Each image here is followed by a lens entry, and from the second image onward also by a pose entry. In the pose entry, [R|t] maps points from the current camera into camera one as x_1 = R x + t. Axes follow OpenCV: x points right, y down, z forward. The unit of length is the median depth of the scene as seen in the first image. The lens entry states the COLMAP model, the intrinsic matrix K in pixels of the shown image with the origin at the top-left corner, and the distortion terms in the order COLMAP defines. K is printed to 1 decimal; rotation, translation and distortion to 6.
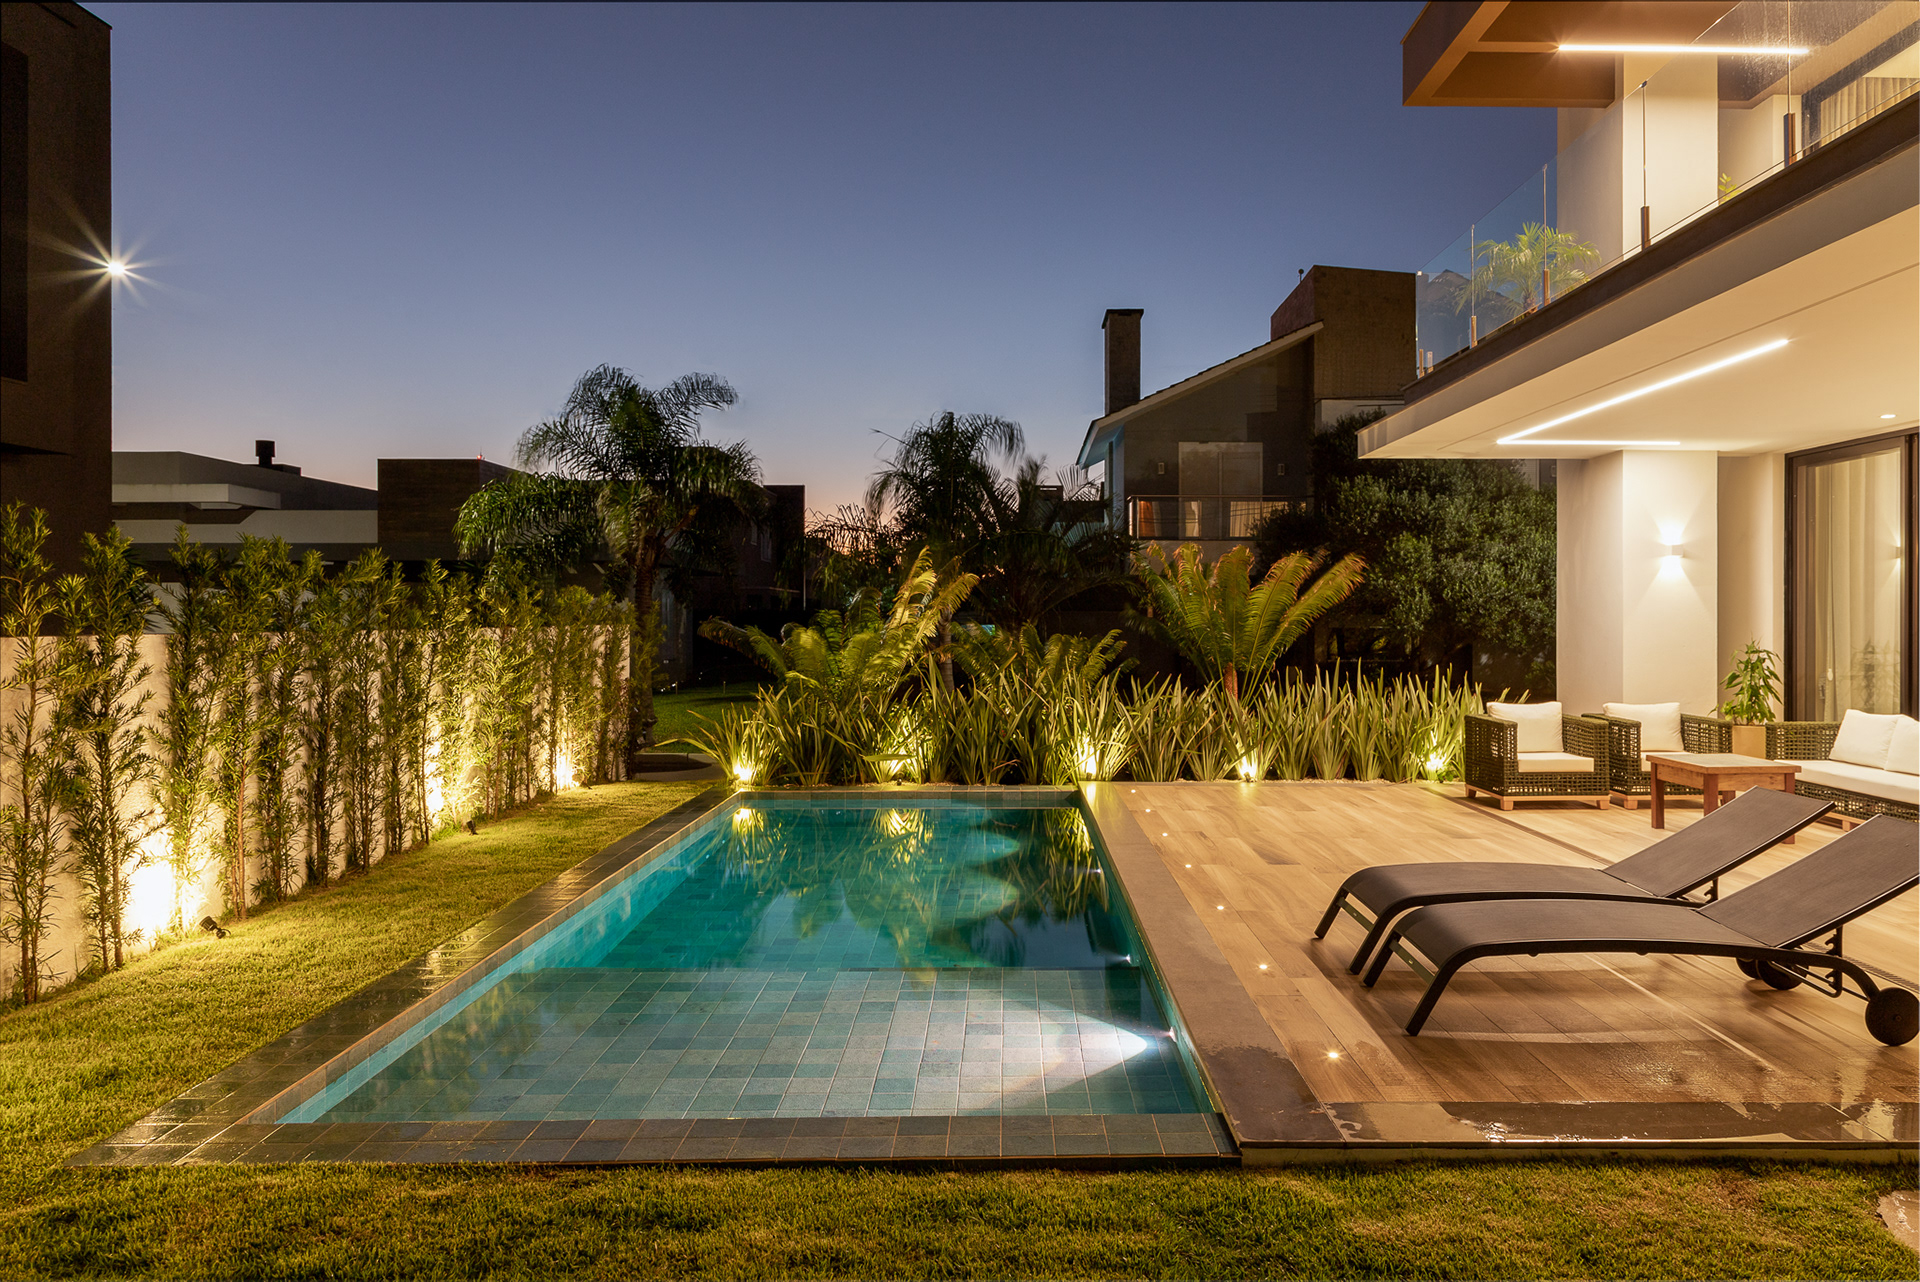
lens RADIAL K [[1392.4, 0, 1046.5], [0, 1392.4, 608.3], [0, 0, 1]] dist [-0.030998, 0.041697]
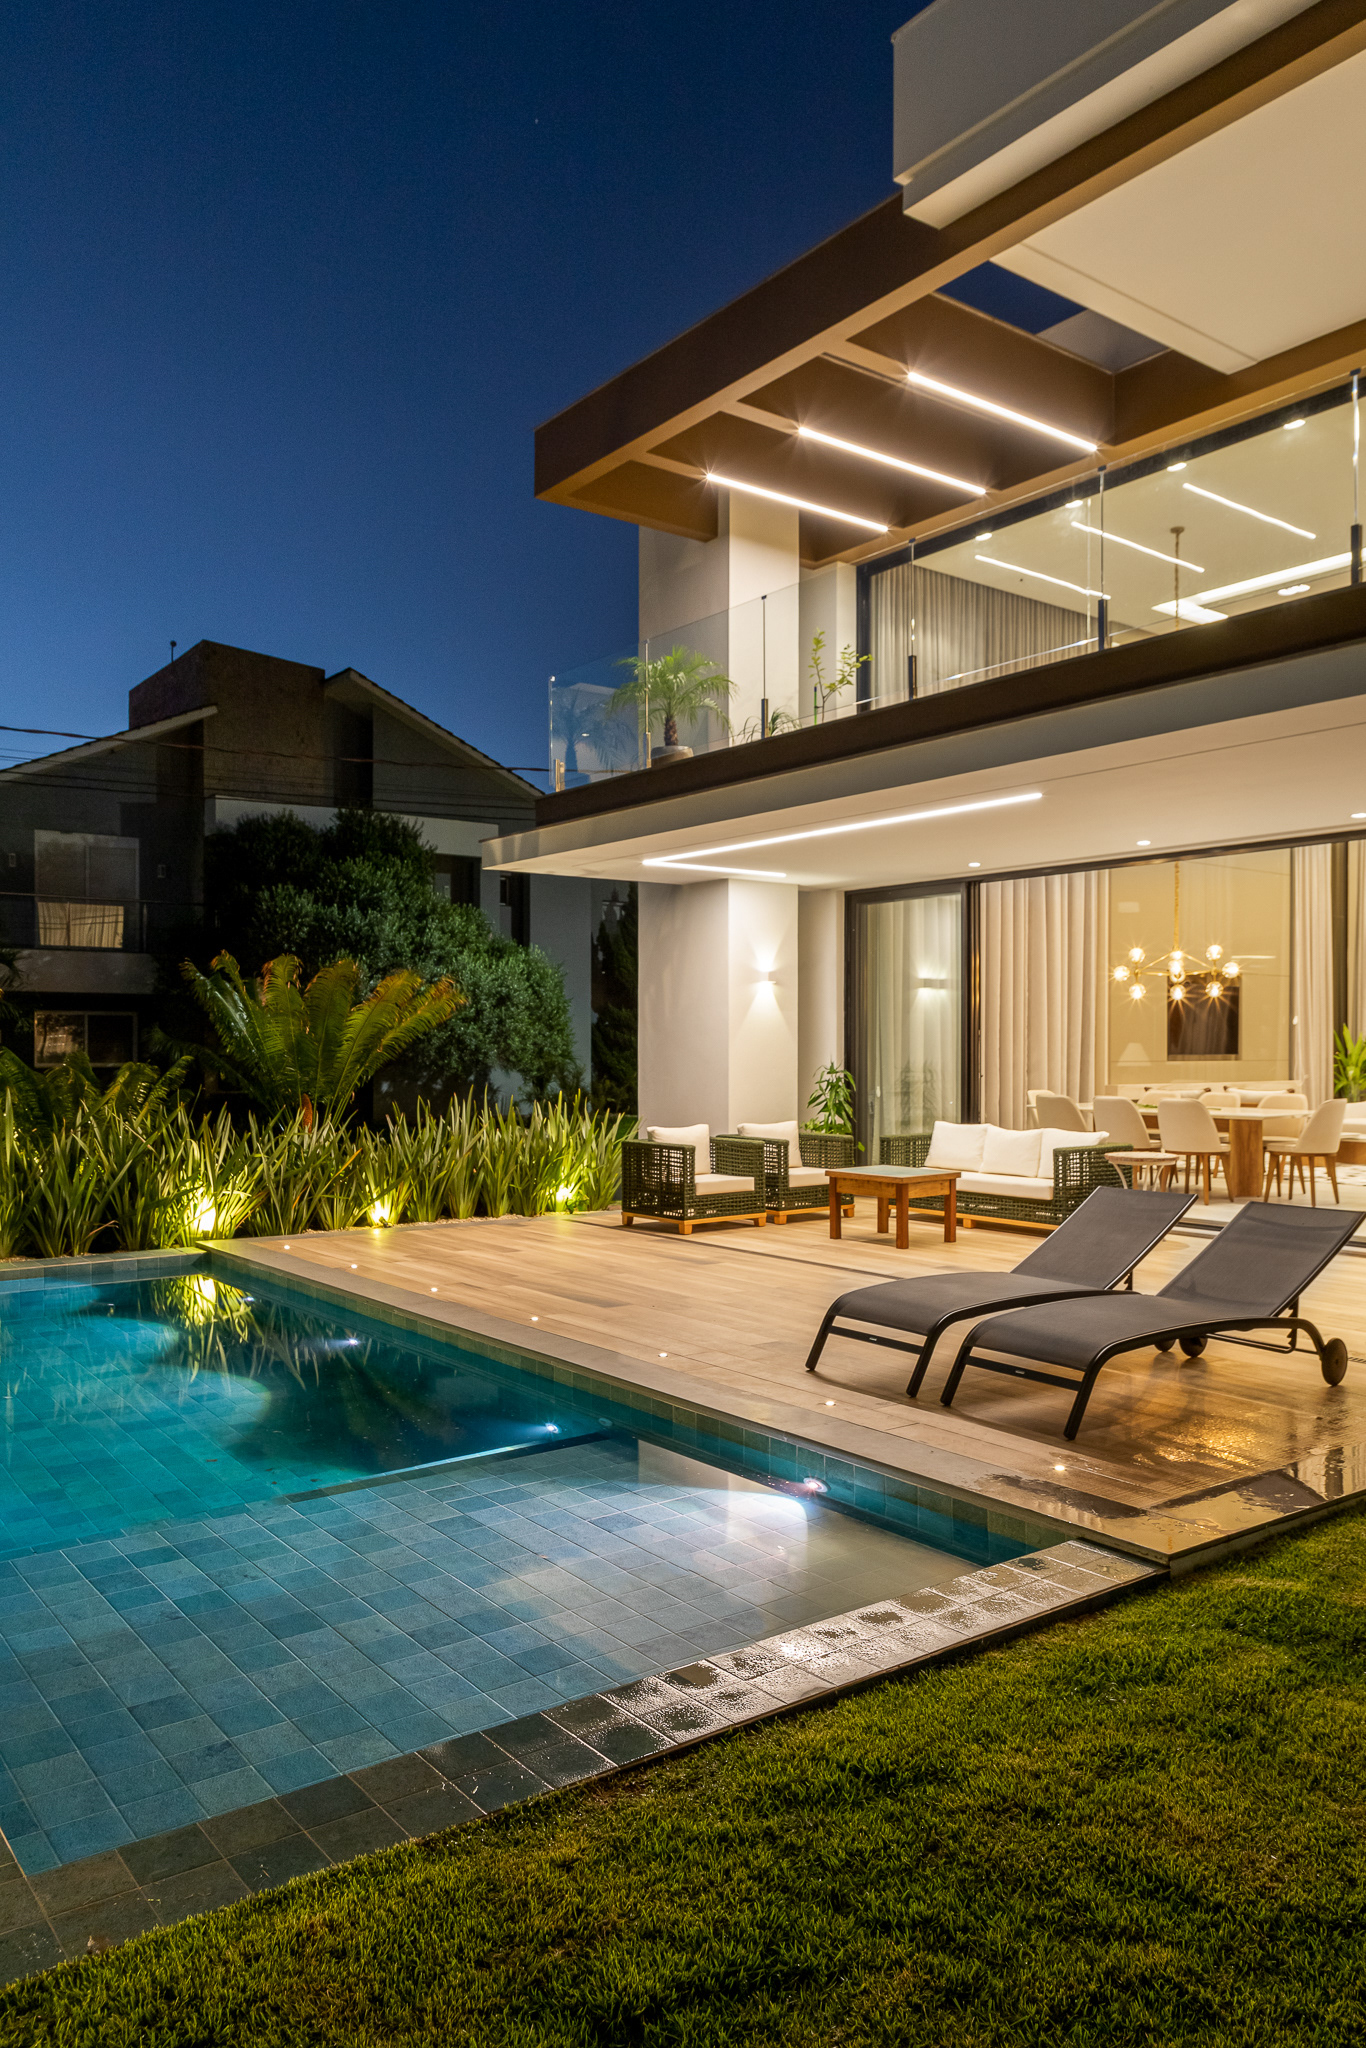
lens RADIAL K [[1485.3, 0, 812.2], [0, 1485.3, 1031.4], [0, 0, 1]] dist [-0.030998, 0.041697]
pose [[0.792292, 0.002794, 0.610136, -0.210558], [-0.001520, 0.999995, -0.002605, 0.002734], [-0.610141, 0.001137, 0.792292, 0.090354]]
